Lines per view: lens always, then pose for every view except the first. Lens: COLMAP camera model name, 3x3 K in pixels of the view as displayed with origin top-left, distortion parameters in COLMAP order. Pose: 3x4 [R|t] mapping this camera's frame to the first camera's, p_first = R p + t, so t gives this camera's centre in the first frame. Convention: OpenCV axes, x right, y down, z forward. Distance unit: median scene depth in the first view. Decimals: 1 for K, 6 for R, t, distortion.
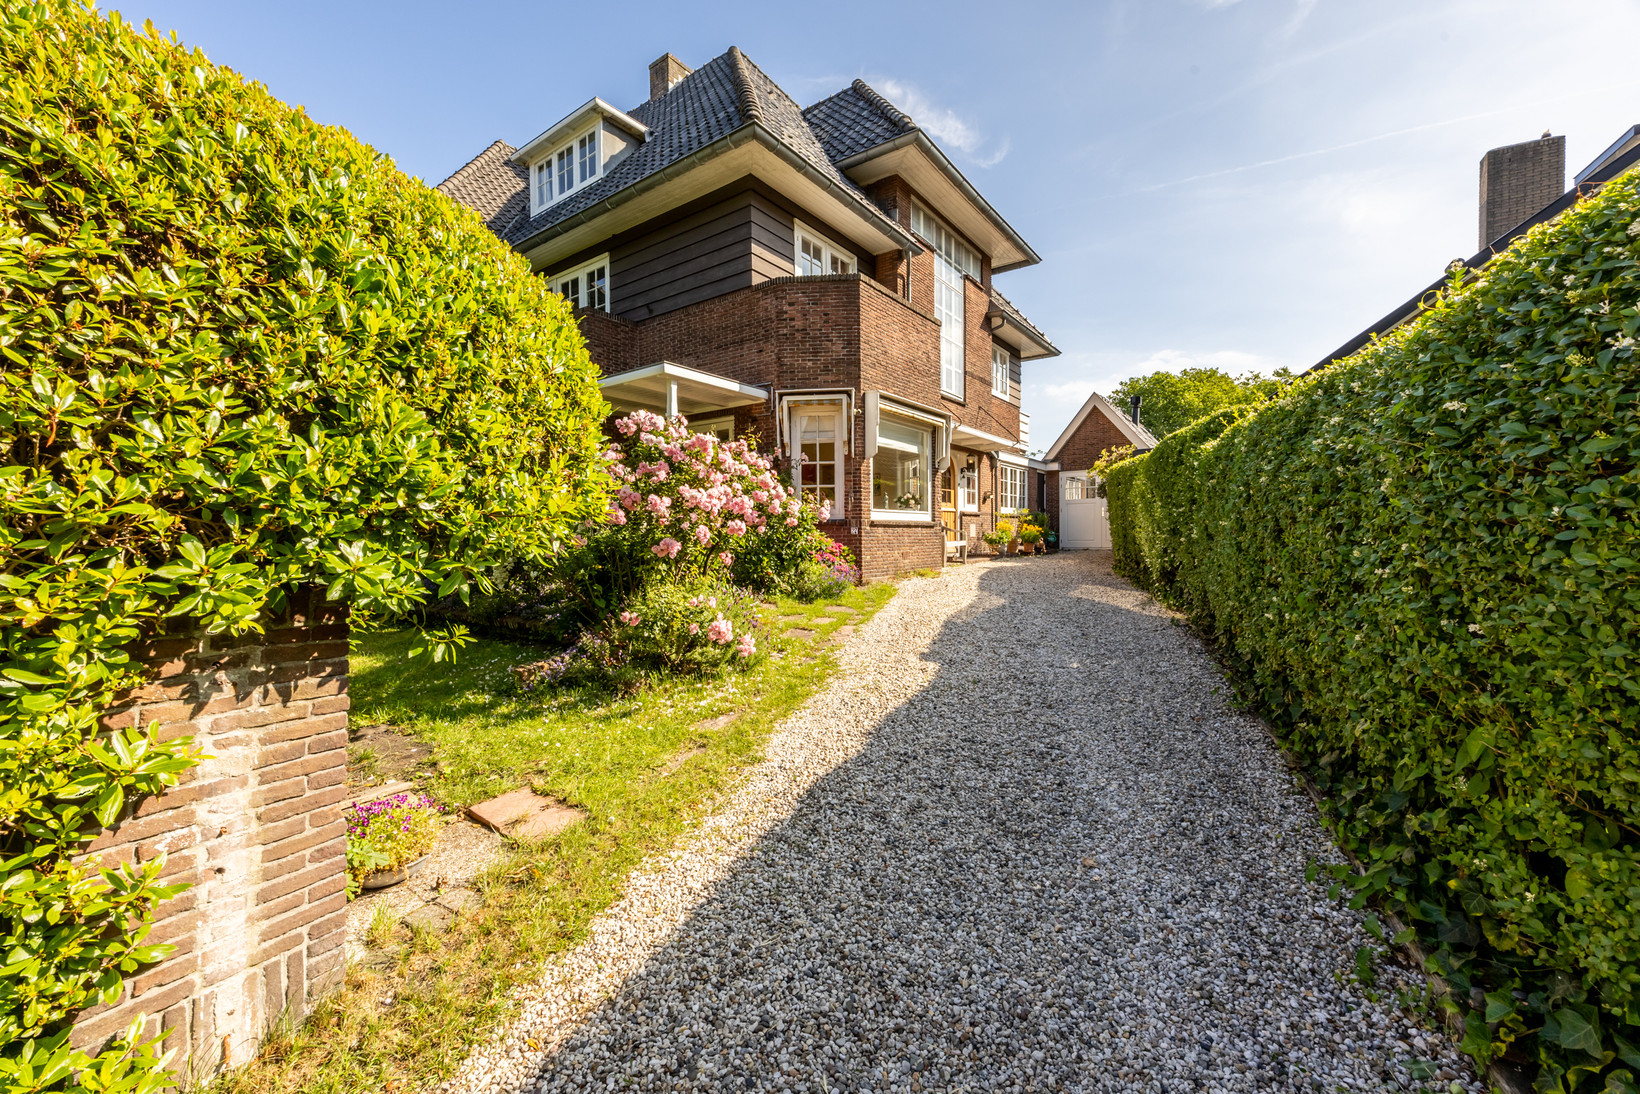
lens RADIAL K [[636.4, 0, 826.8], [0, 636.4, 551.7], [0, 0, 1]] dist [-0.003090, -0.000391]
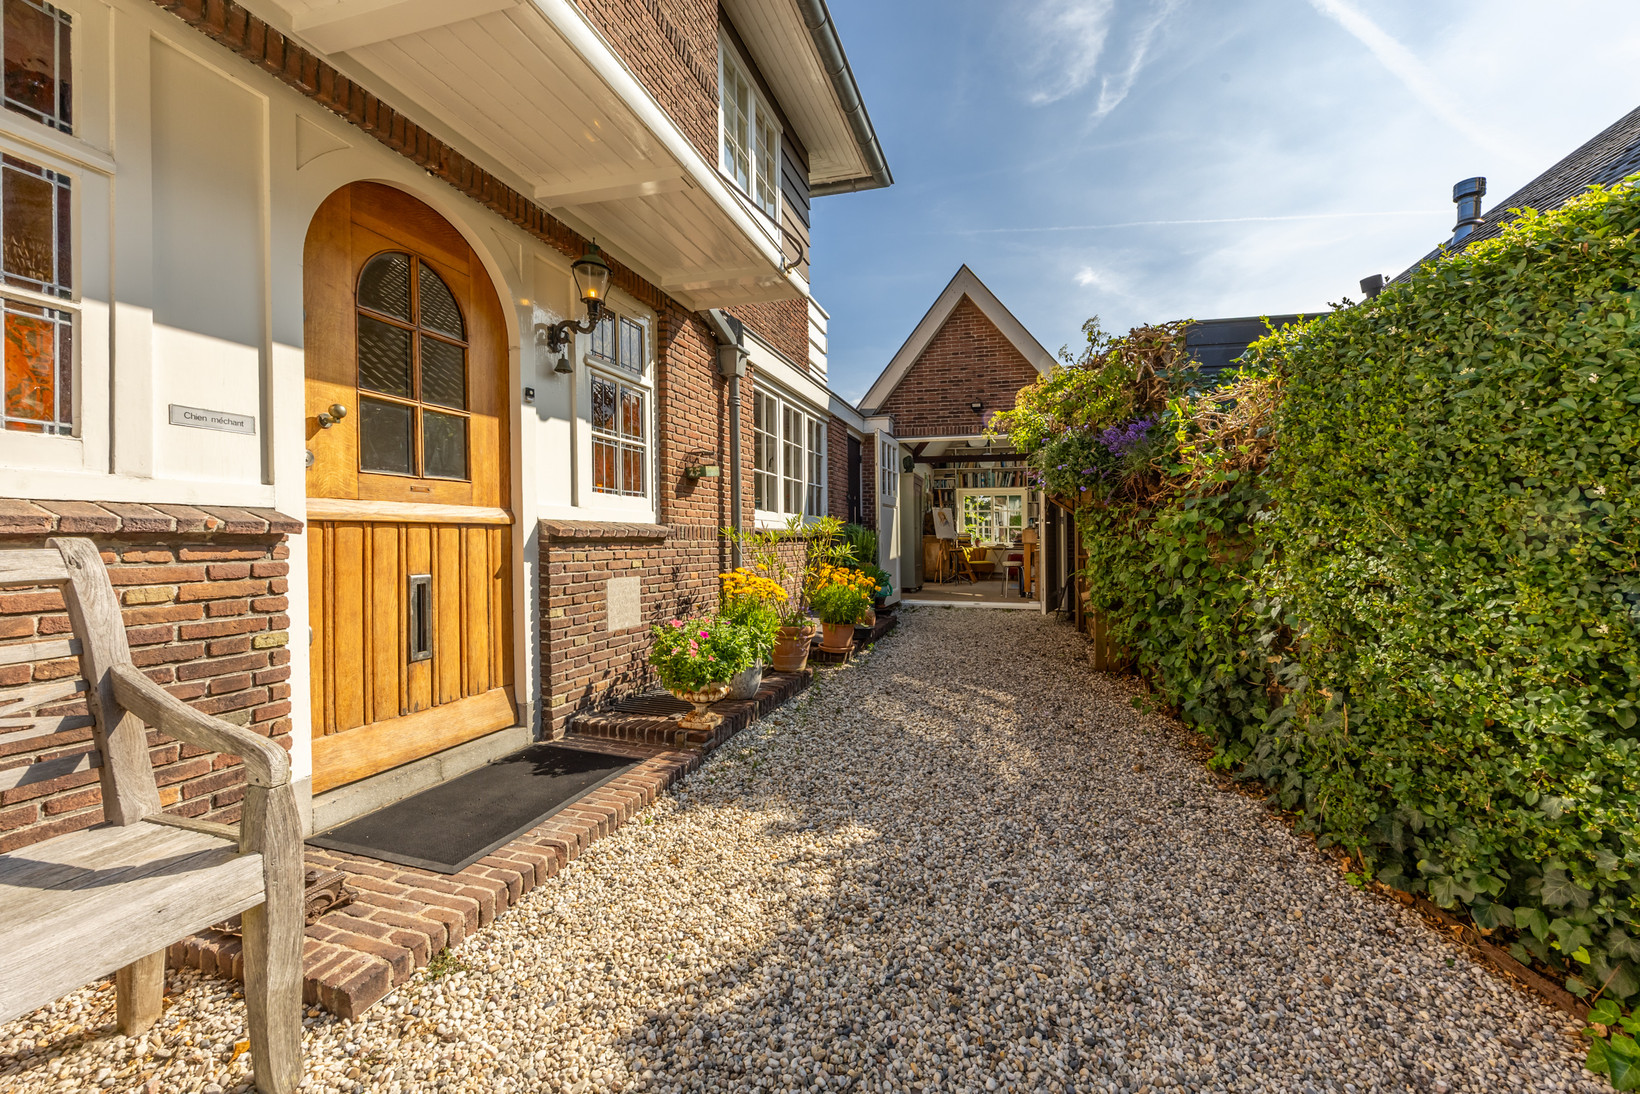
lens RADIAL K [[636.4, 0, 851.2], [0, 636.4, 534.0], [0, 0, 1]] dist [-0.003090, -0.000391]
pose [[0.935106, 0.001018, 0.354368, 0.349476], [0.013693, 0.999145, -0.039004, -0.076738], [-0.354105, 0.041325, 0.934292, 1.159445]]
